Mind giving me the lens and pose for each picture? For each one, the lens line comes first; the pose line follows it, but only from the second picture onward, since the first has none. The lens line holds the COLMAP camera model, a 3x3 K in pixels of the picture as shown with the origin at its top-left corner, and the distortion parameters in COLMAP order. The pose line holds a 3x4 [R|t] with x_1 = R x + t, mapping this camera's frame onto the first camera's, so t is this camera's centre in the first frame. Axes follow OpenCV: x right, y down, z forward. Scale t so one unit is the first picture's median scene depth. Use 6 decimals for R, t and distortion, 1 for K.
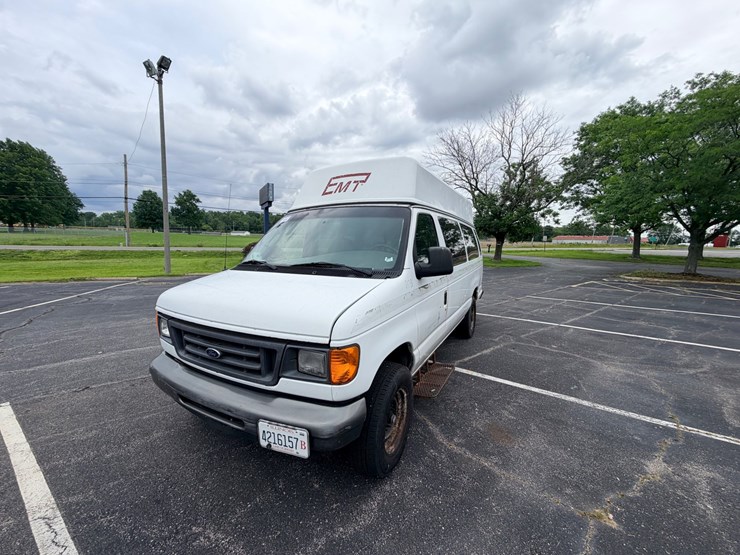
lens RADIAL K [[294.0, 0, 369.1], [0, 294.0, 278.0], [0, 0, 1]] dist [0.000200, 0.000160]
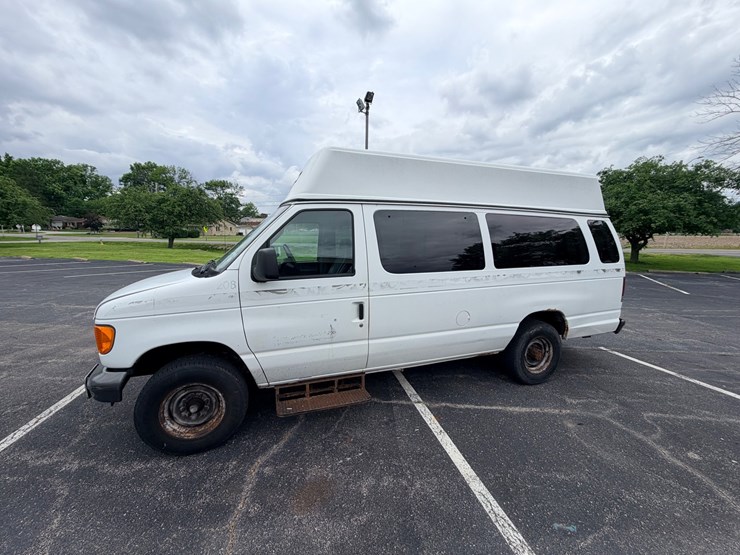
lens RADIAL K [[294.0, 0, 369.3], [0, 294.0, 279.4], [0, 0, 1]] dist [0.000200, 0.000160]
pose [[0.735640, 0.082608, -0.672316, 0.425196], [-0.075809, 0.996341, 0.039471, -0.027348], [0.673117, 0.021932, 0.739211, 0.218997]]
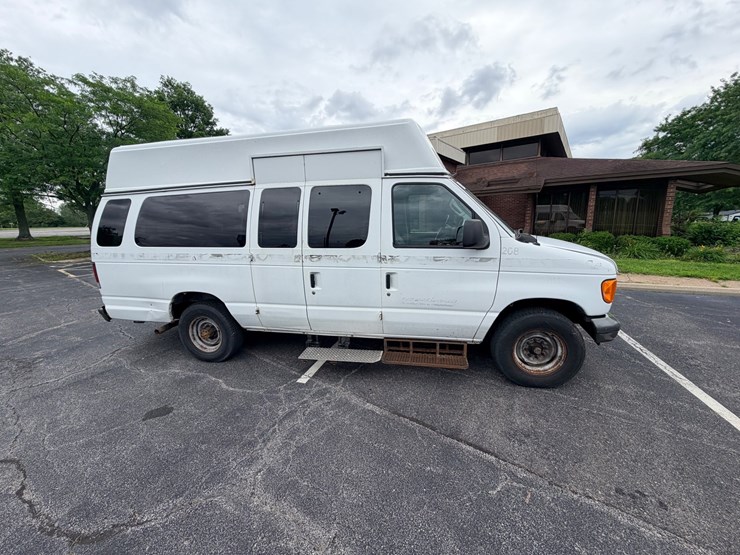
lens RADIAL K [[294.0, 0, 369.1], [0, 294.0, 277.0], [0, 0, 1]] dist [0.000960, -0.000368]
pose [[-0.277020, -0.195543, 0.940757, -0.570368], [0.138039, 0.960819, 0.240360, -0.101445], [-0.950897, 0.196445, -0.239173, 0.814192]]
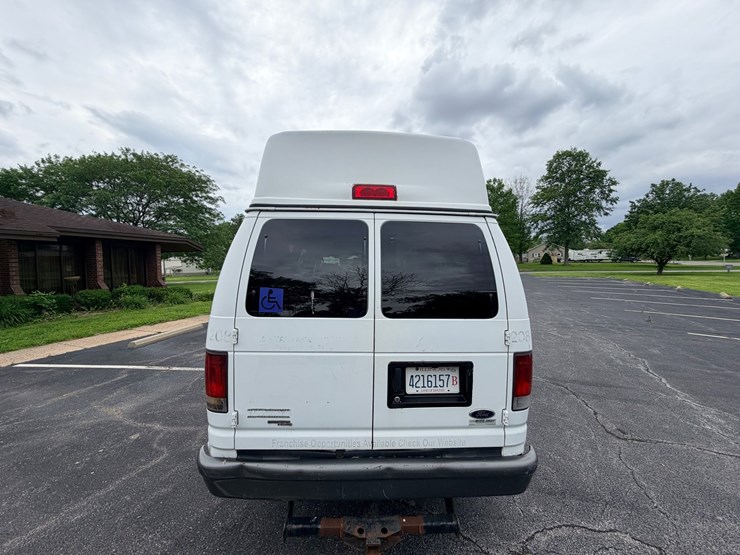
lens RADIAL K [[294.6, 0, 369.5], [0, 294.6, 275.9], [0, 0, 1]] dist [0.001221, 0.000070]
pose [[-0.858241, 0.002755, -0.513239, 0.416147], [-0.074561, 0.988708, 0.129989, -0.159603], [0.507801, 0.149830, -0.848345, 1.341719]]
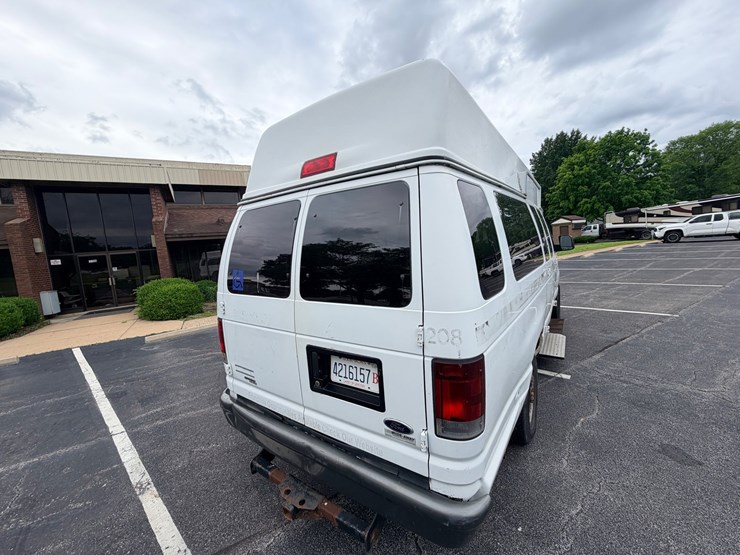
lens RADIAL K [[294.6, 0, 368.9], [0, 294.6, 276.3], [0, 0, 1]] dist [0.001221, 0.000070]
pose [[-0.991117, 0.047094, 0.124378, 0.180668], [0.073830, 0.972697, 0.220021, -0.161006], [-0.110621, 0.227250, -0.967533, 1.367651]]
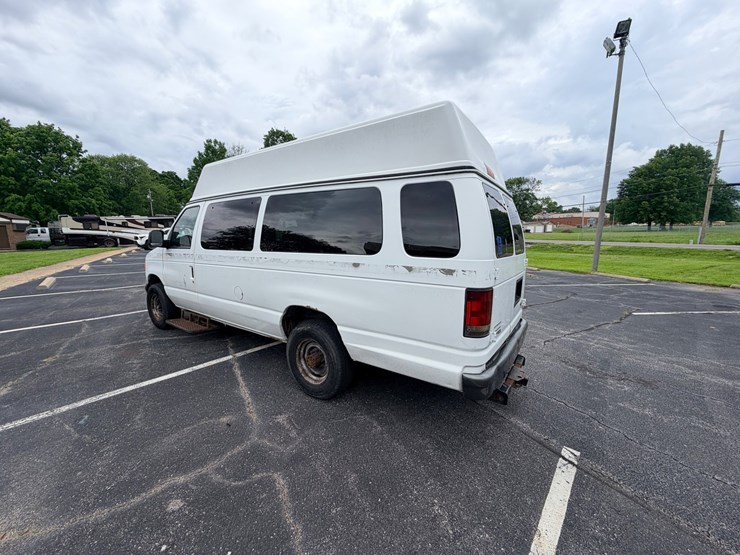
lens RADIAL K [[294.0, 0, 368.8], [0, 294.0, 278.0], [0, 0, 1]] dist [0.000200, 0.000160]
pose [[-0.121336, 0.128126, -0.984308, 0.722510], [-0.122752, 0.982086, 0.142968, -0.091094], [0.984992, 0.138173, -0.103435, 0.969862]]
